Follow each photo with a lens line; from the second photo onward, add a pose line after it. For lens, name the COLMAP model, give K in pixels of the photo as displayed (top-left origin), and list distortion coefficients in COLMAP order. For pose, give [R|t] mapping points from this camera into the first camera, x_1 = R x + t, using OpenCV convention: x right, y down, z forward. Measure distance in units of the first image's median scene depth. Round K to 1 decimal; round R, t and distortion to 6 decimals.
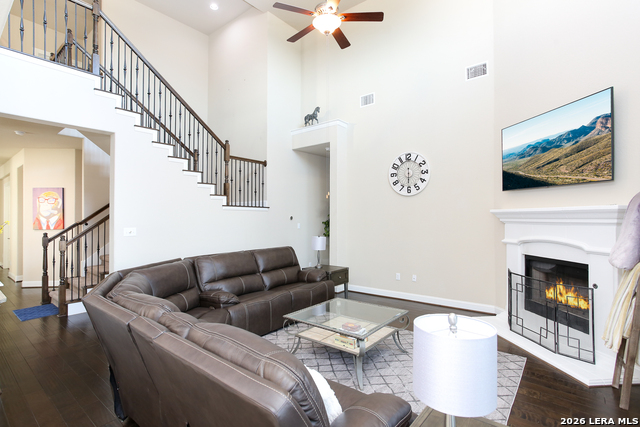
lens RADIAL K [[318.8, 0, 316.7], [0, 318.8, 204.9], [0, 0, 1]] dist [-0.002936, 0.000166]
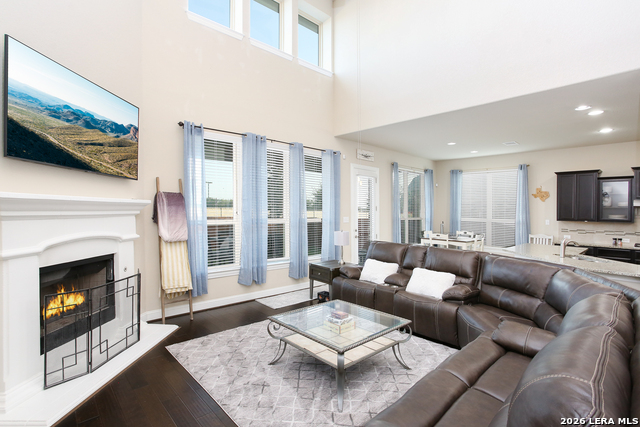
lens RADIAL K [[315.9, 0, 320.6], [0, 315.9, 209.3], [0, 0, 1]] dist [-0.000486, 0.000323]
pose [[-0.989956, 0.004569, 0.141301, 0.016796], [-0.001708, 0.999018, -0.044273, 0.066465], [-0.141364, -0.044070, -0.988976, 1.514616]]
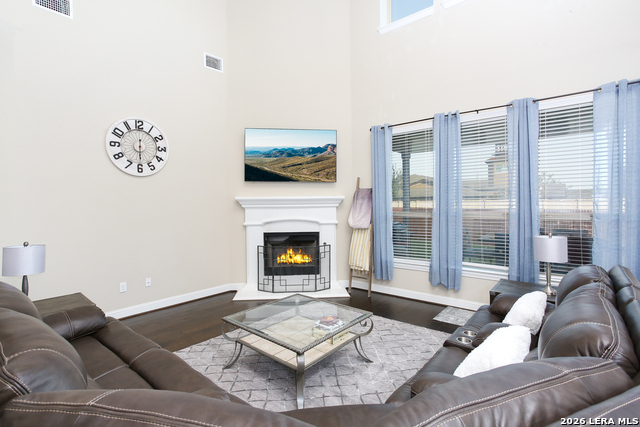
lens RADIAL K [[318.8, 0, 316.7], [0, 318.8, 204.9], [0, 0, 1]] dist [-0.002936, 0.000166]
pose [[0.025010, 0.001026, 0.999687, -0.611875], [-0.026505, 0.999649, -0.000363, 0.038266], [-0.999336, -0.026487, 0.025028, 0.748825]]
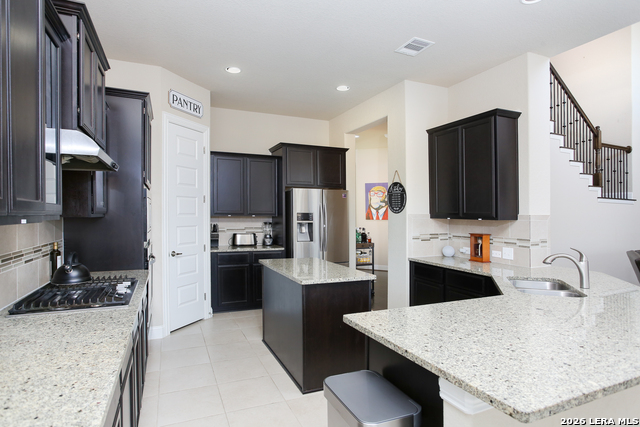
lens RADIAL K [[349.4, 0, 312.7], [0, 349.4, 215.0], [0, 0, 1]] dist [-0.024944, 0.000226]
pose [[0.887249, 0.018147, -0.460934, -0.769521], [0.000715, 0.999171, 0.040715, 0.016236], [0.461291, -0.036454, 0.886500, -0.371903]]
